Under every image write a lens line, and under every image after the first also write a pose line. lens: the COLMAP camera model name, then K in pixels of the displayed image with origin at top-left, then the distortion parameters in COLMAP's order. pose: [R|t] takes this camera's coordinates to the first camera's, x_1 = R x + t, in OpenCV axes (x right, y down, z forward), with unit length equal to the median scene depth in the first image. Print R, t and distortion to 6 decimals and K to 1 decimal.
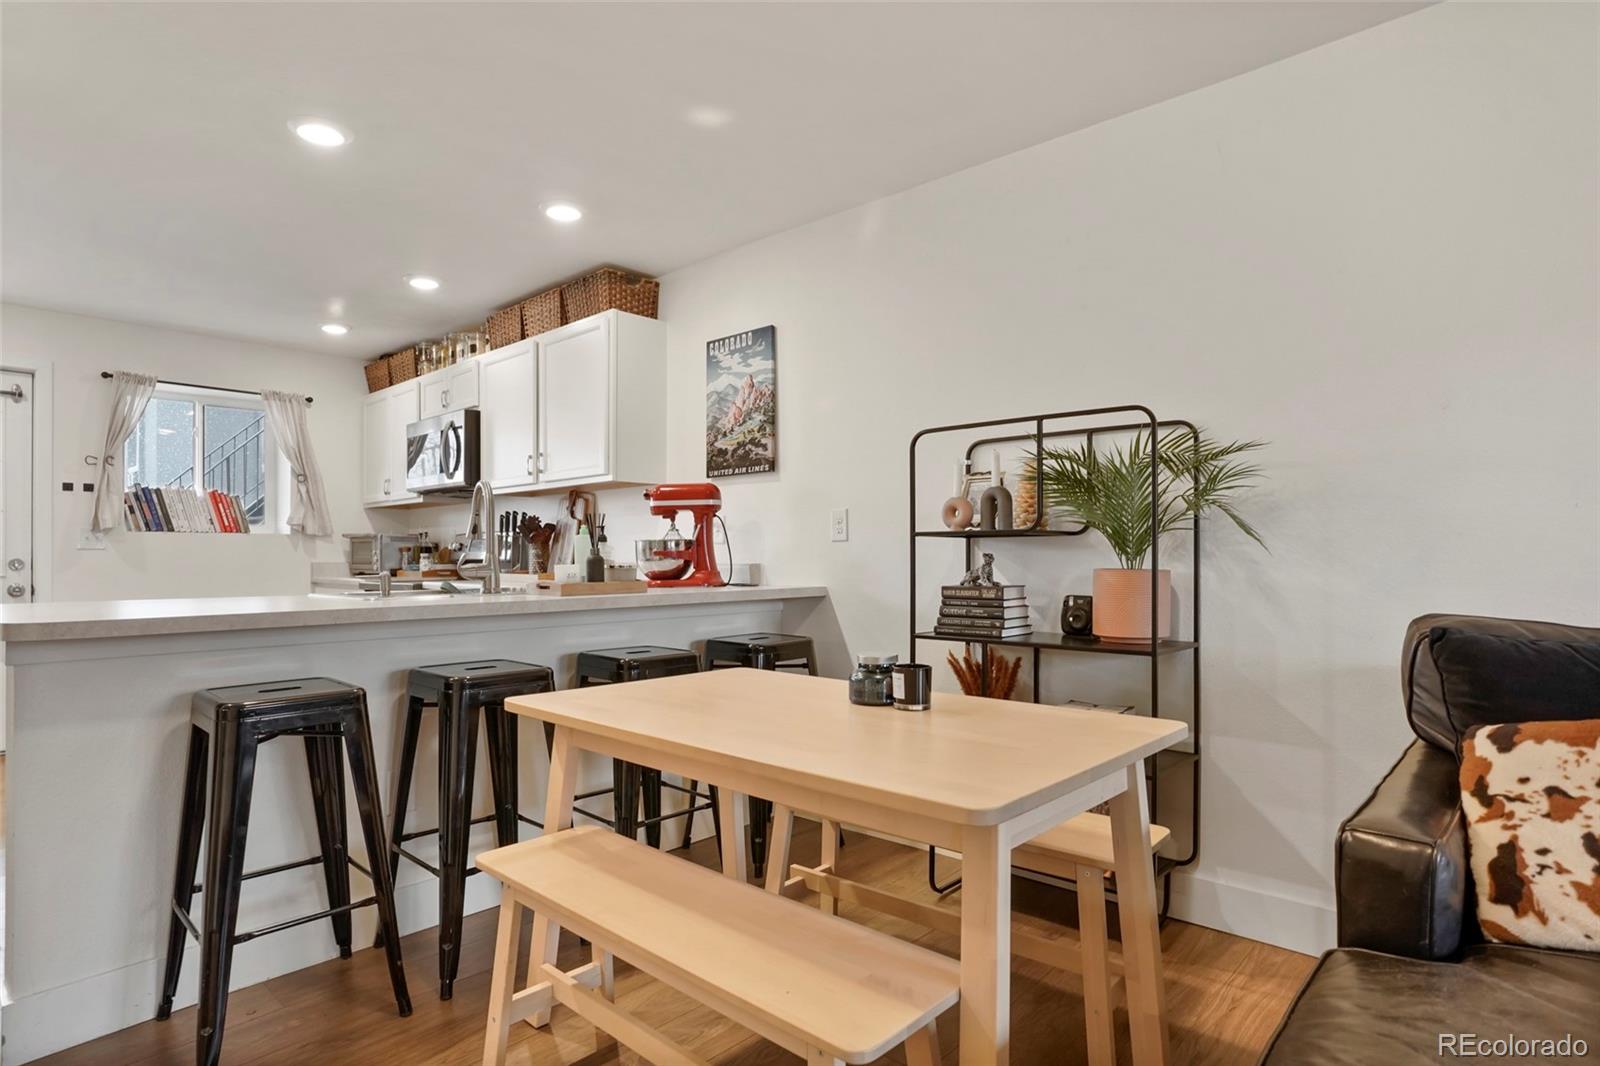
lens RADIAL K [[850.4, 0, 764.1], [0, 850.4, 536.9], [0, 0, 1]] dist [-0.025793, 0.022457]
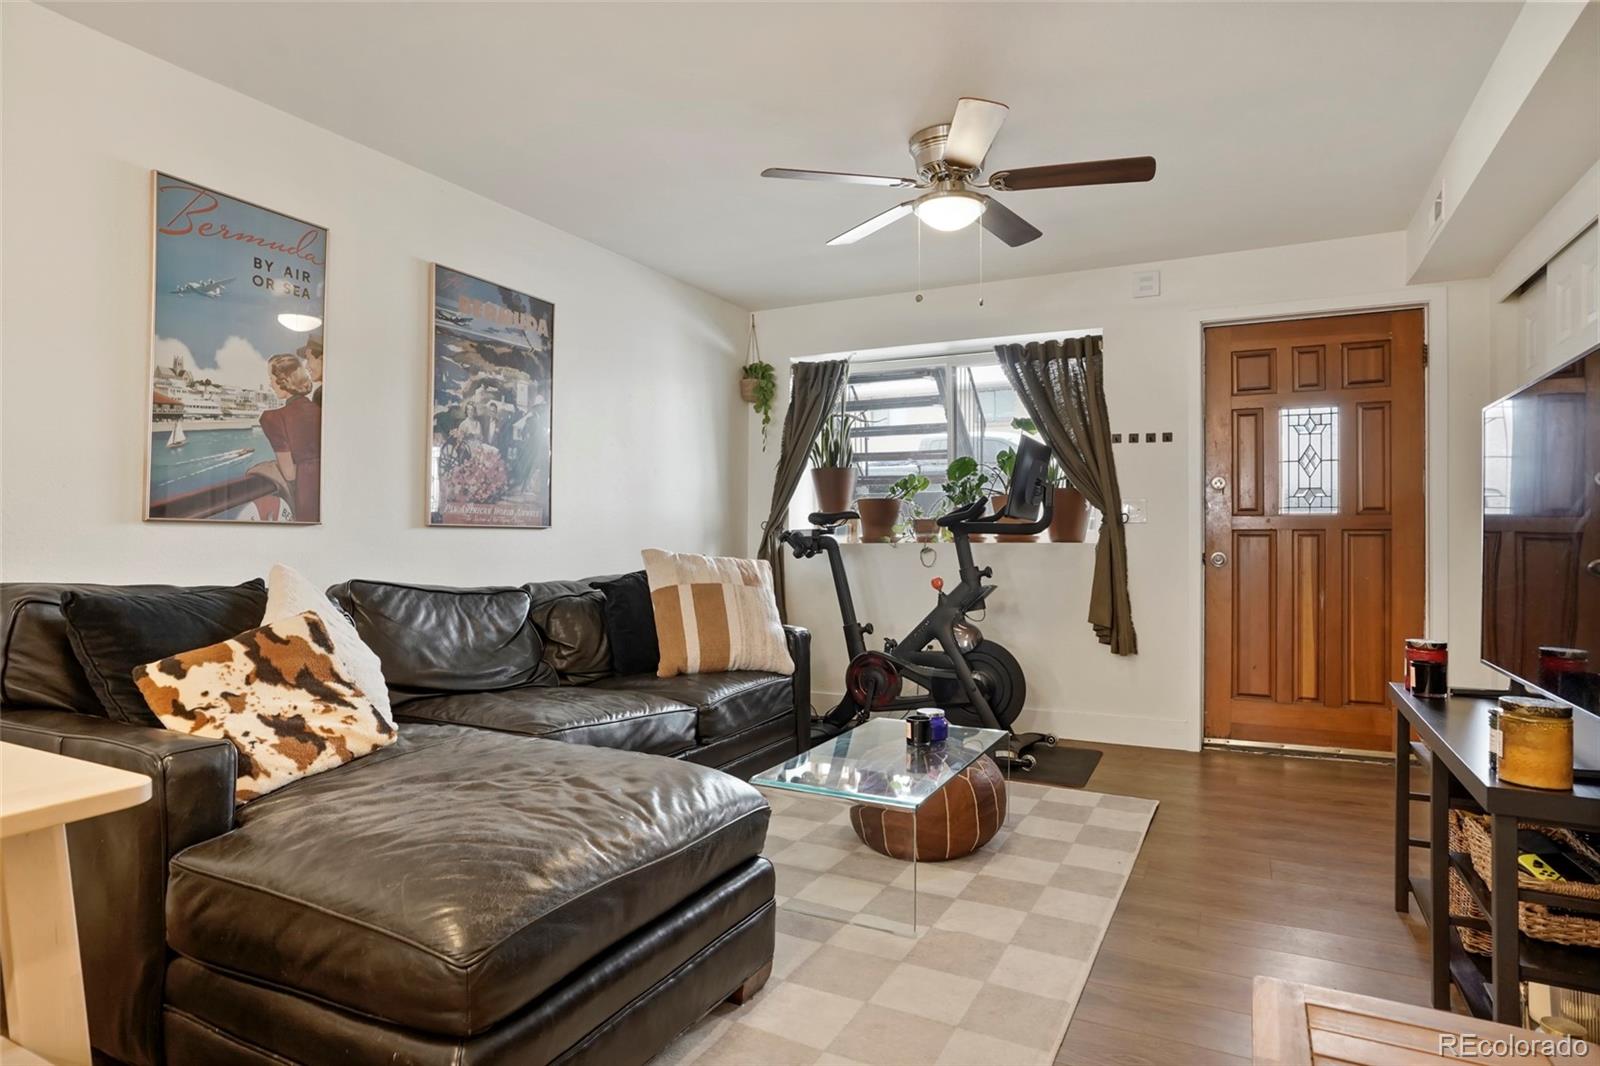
lens RADIAL K [[894.1, 0, 800.0], [0, 894.1, 533.0], [0, 0, 1]] dist [-0.039480, 0.000447]
pose [[-0.292838, 0.007325, 0.956134, -0.265850], [-0.019223, 0.999723, -0.013546, 0.012281], [-0.955969, -0.022347, -0.292616, 0.189904]]
